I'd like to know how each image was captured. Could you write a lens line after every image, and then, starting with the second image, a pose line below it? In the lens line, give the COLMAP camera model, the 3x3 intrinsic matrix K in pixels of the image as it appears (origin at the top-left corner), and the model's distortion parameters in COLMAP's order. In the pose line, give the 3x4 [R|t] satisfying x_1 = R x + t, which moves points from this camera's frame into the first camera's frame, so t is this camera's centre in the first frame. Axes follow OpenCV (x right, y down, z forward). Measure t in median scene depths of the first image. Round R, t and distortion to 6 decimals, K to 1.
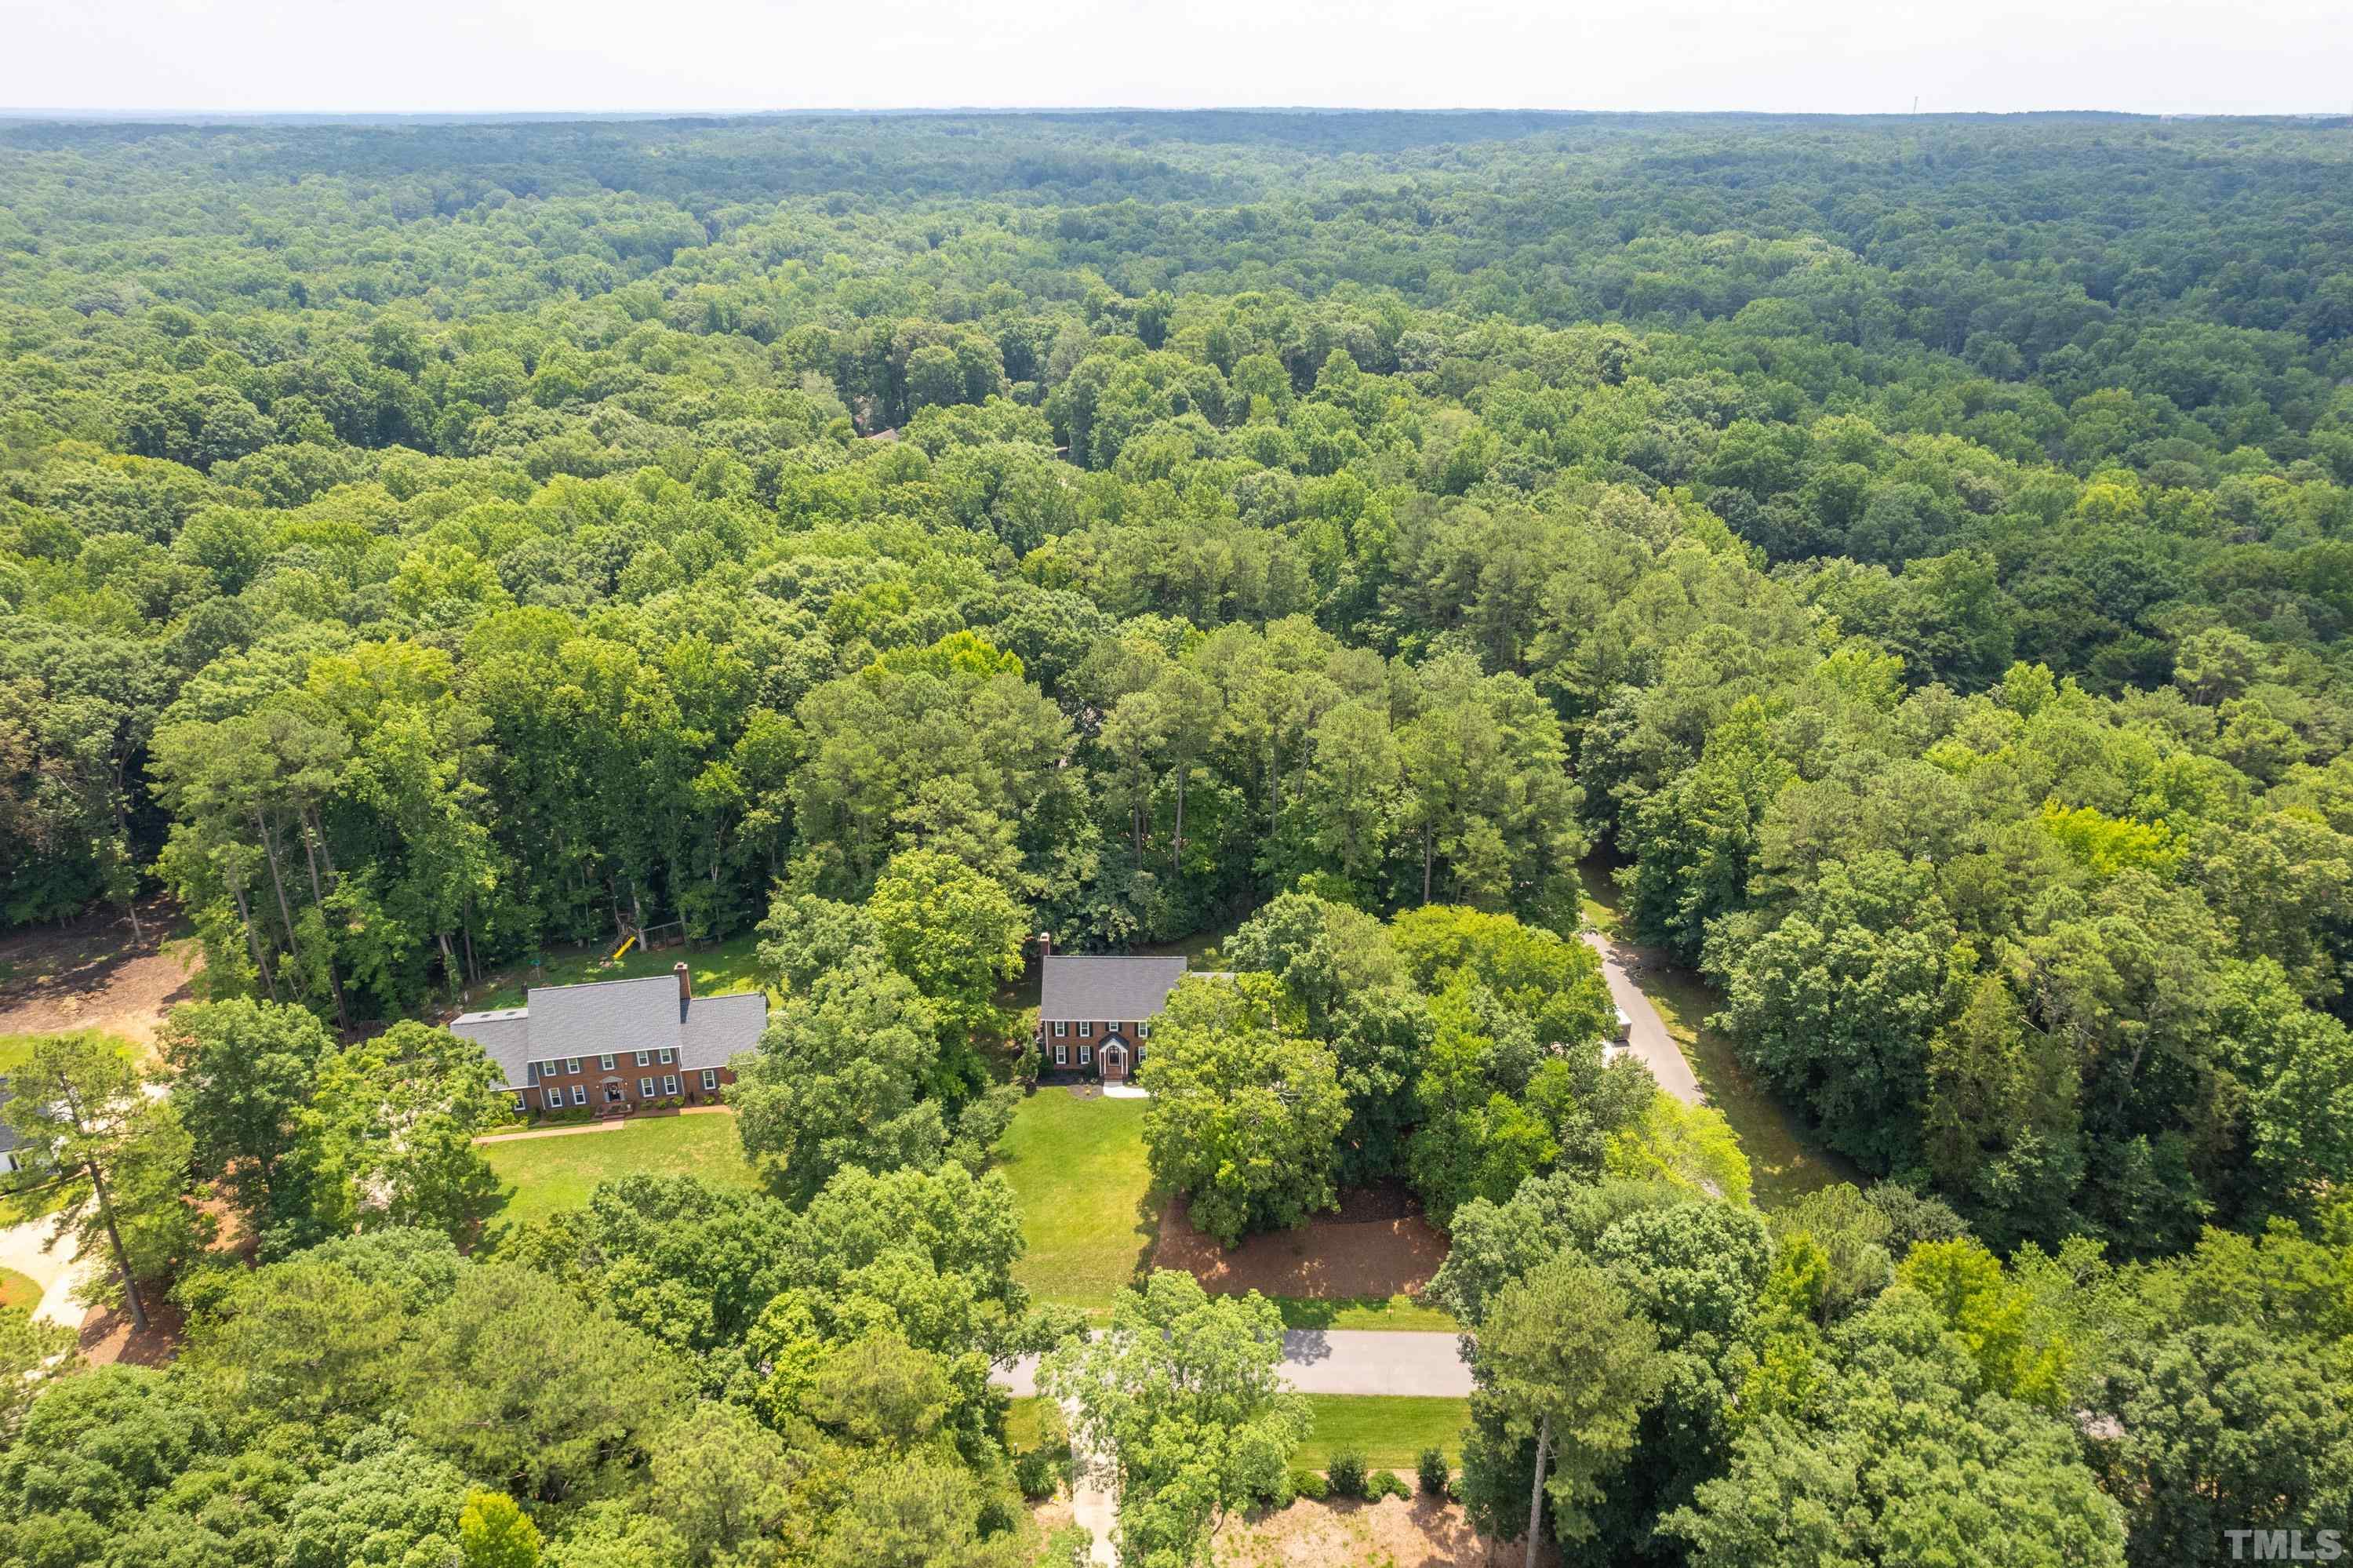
lens RADIAL K [[1514.3, 0, 1139.3], [0, 1514.3, 796.4], [0, 0, 1]] dist [-0.074640, 0.069059]
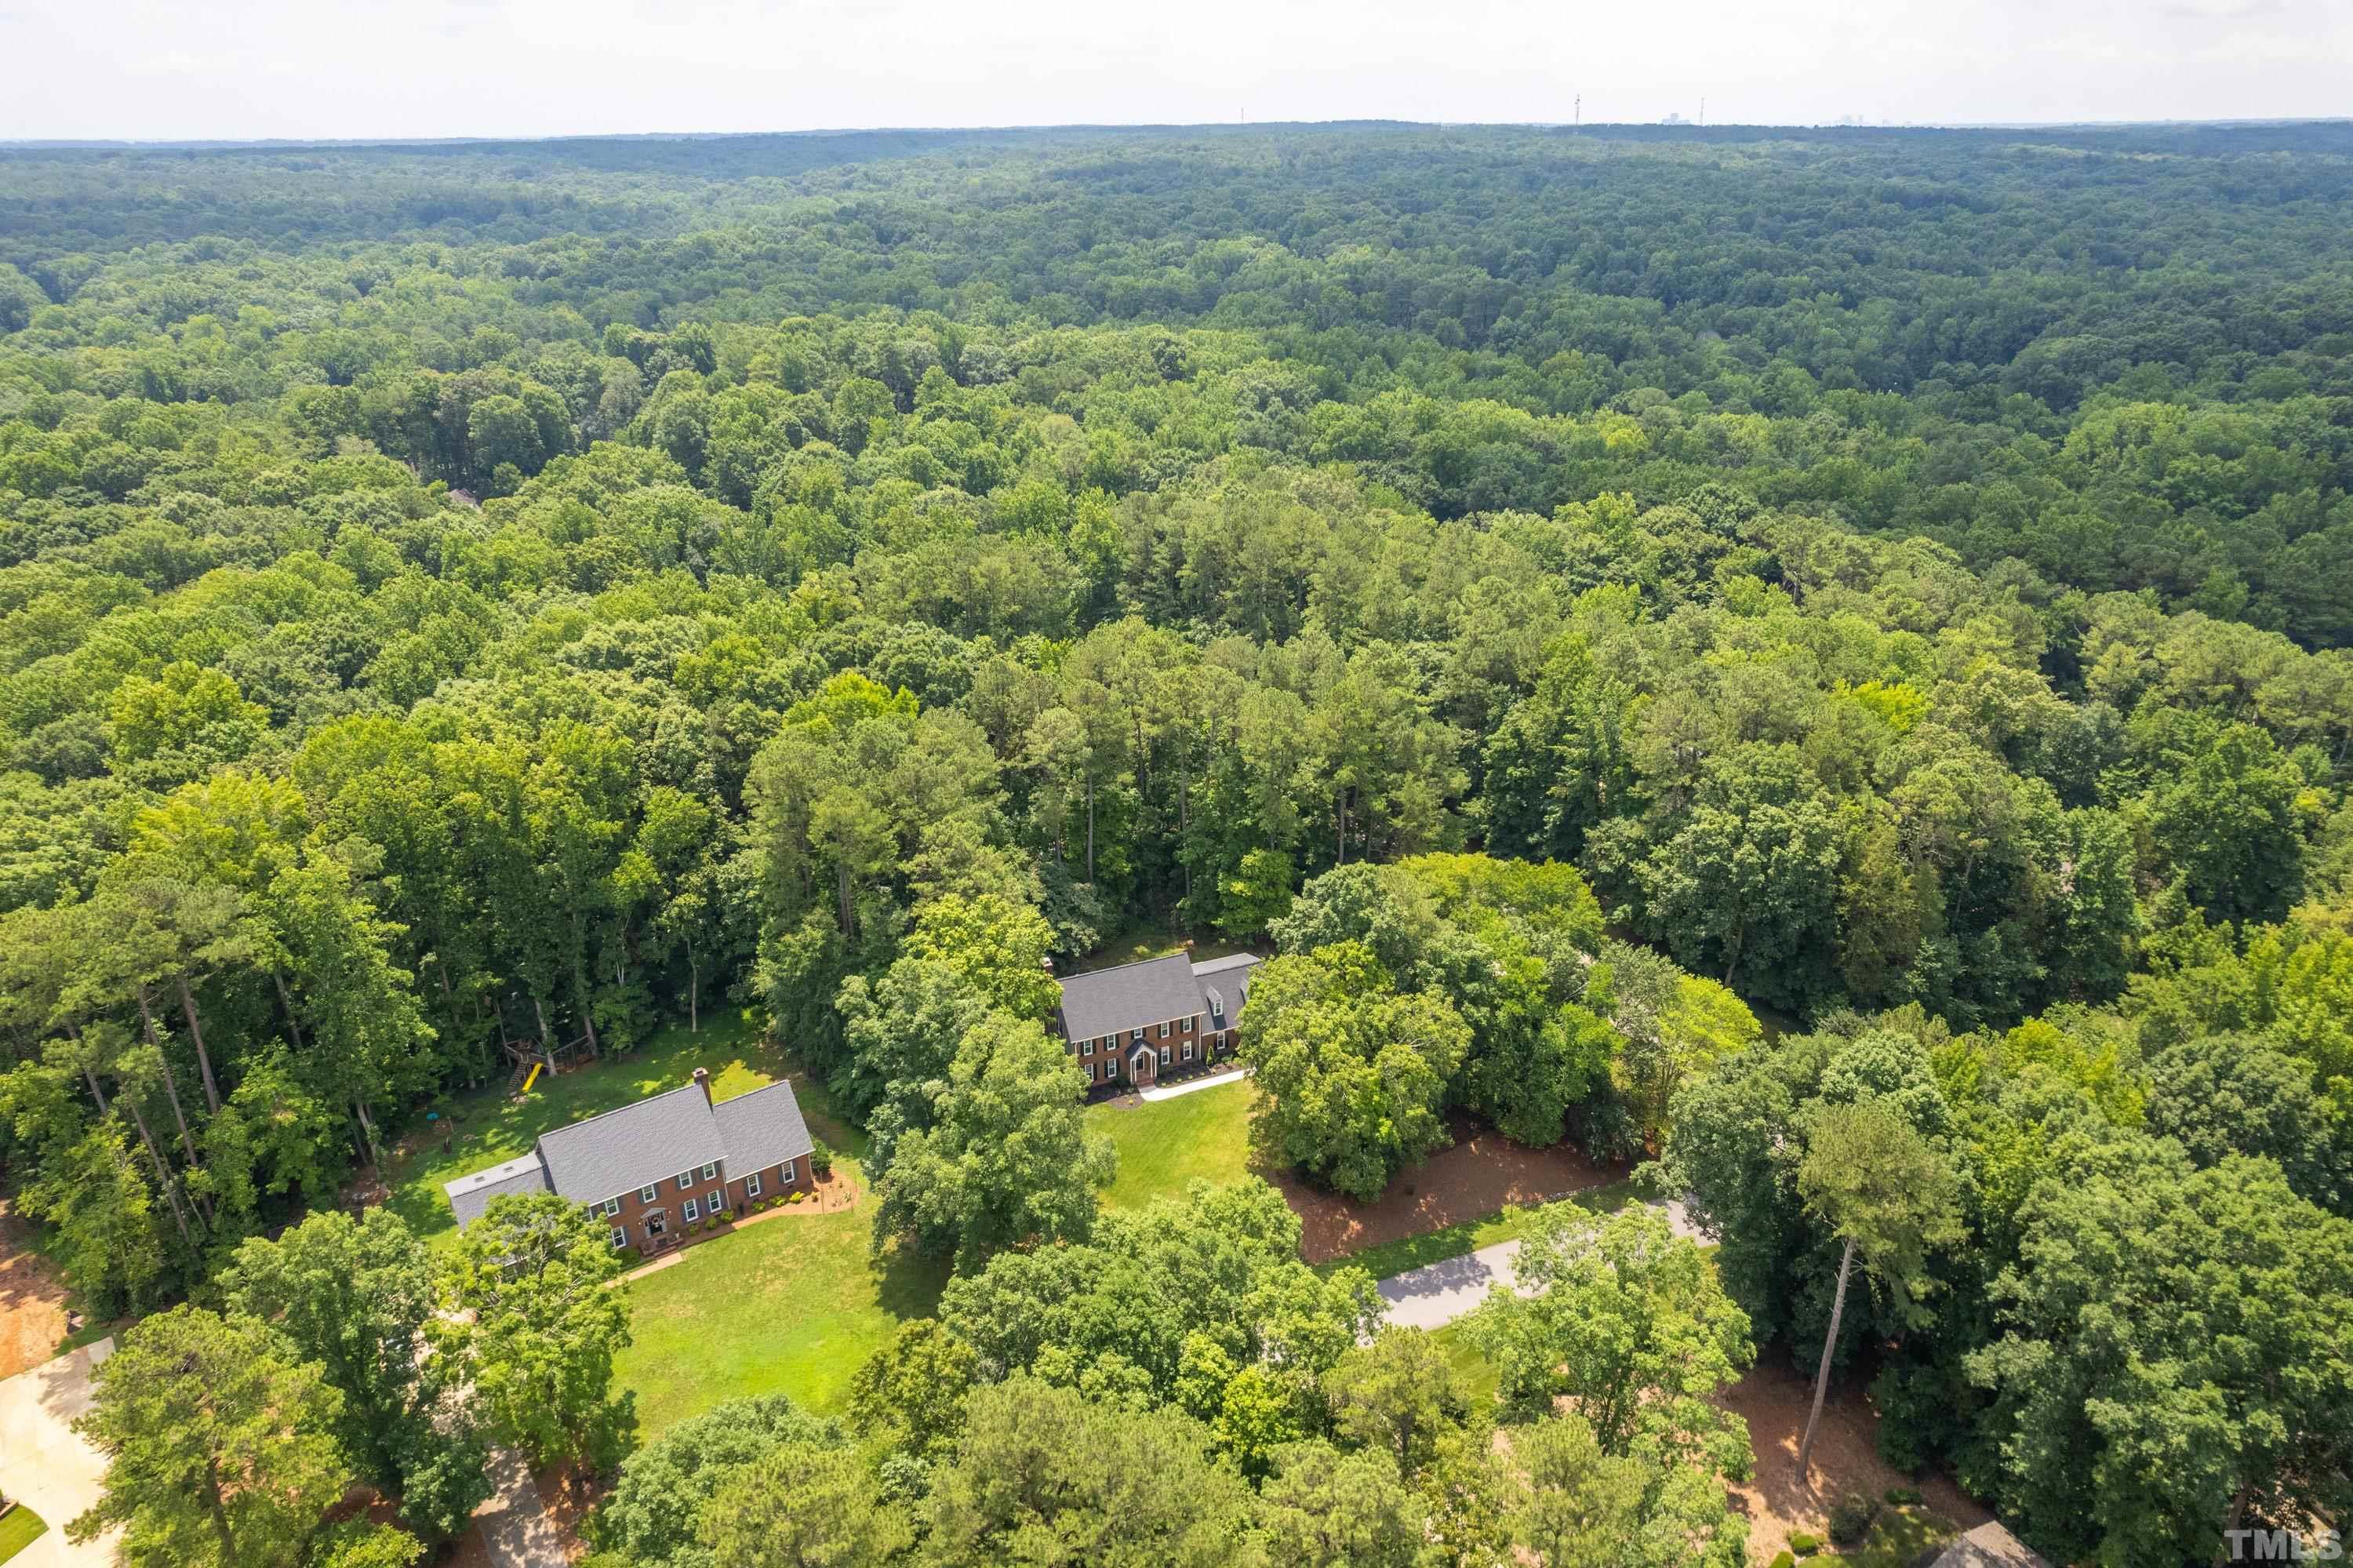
lens RADIAL K [[1514.3, 0, 1131.4], [0, 1514.3, 746.5], [0, 0, 1]] dist [-0.074640, 0.069059]
pose [[0.926362, -0.155082, 0.343225, -0.307766], [0.168679, 0.985621, -0.009923, -0.025716], [-0.336751, 0.067087, 0.939201, 0.033973]]
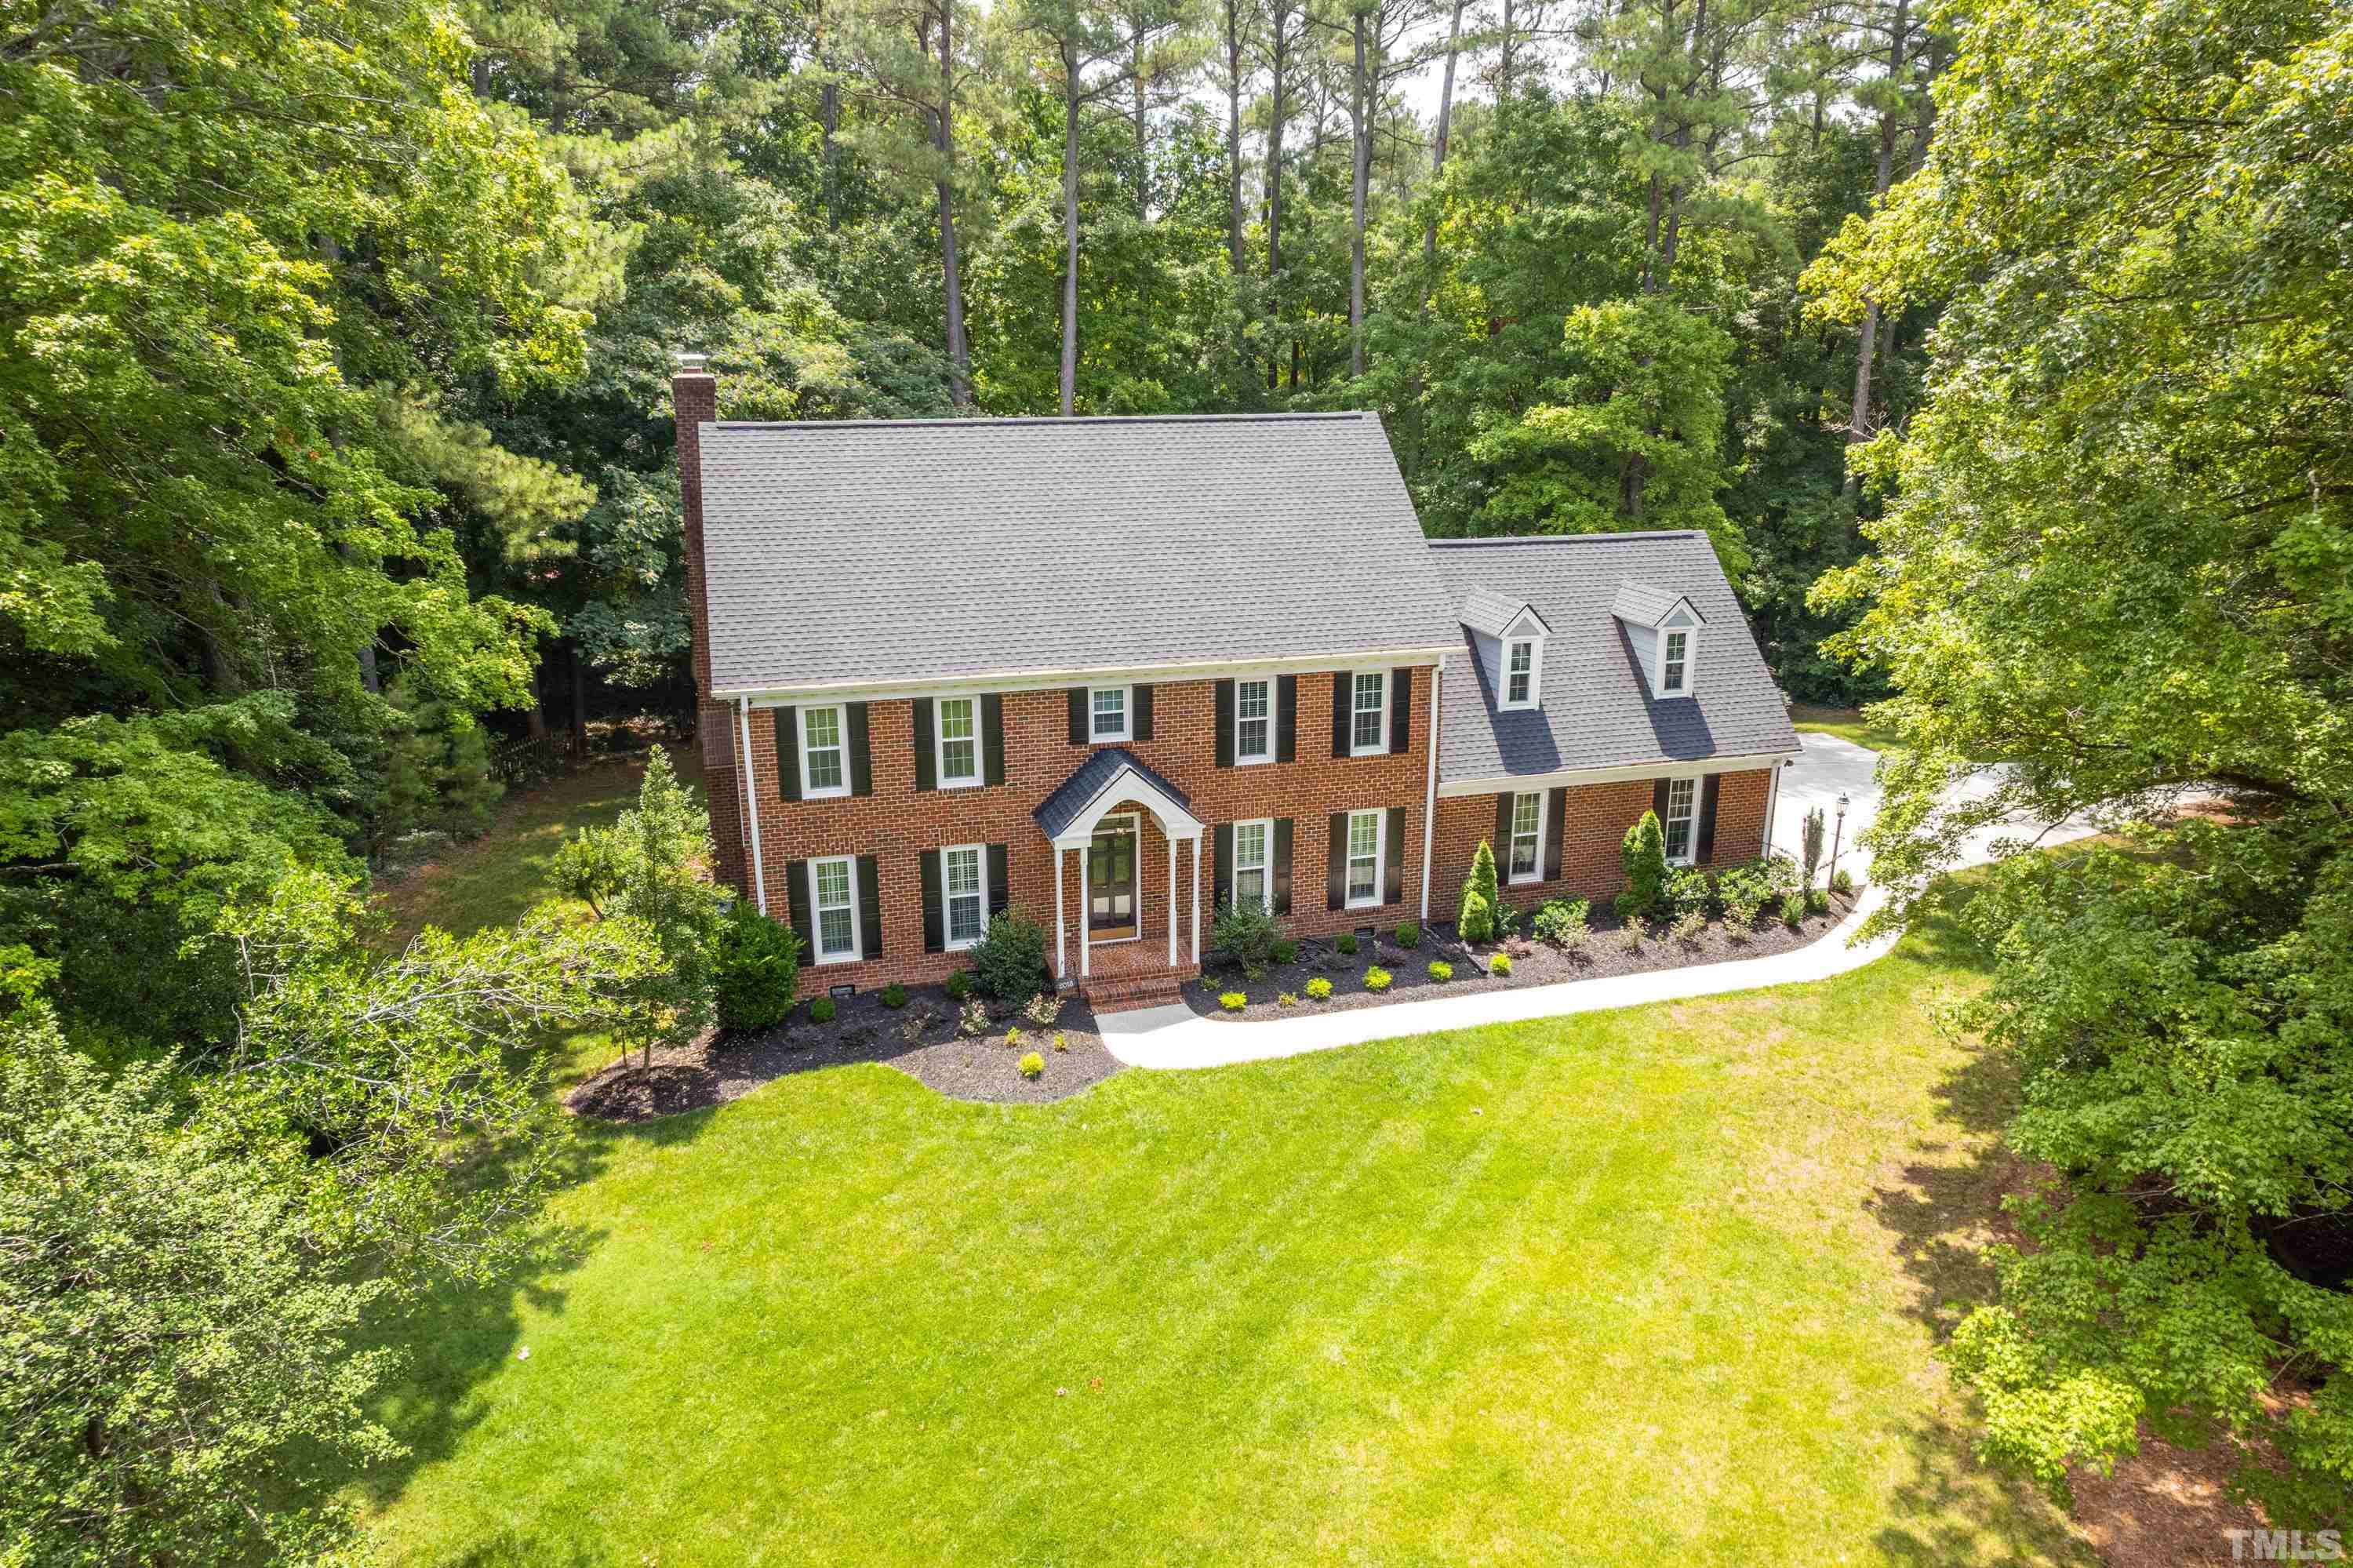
lens RADIAL K [[1514.3, 0, 1175.8], [0, 1514.3, 791.0], [0, 0, 1]] dist [-0.074640, 0.069059]
pose [[0.952569, -0.081063, 0.293326, -0.059719], [0.121007, 0.985289, -0.120675, 0.168440], [-0.279229, 0.150446, 0.948366, 0.743202]]
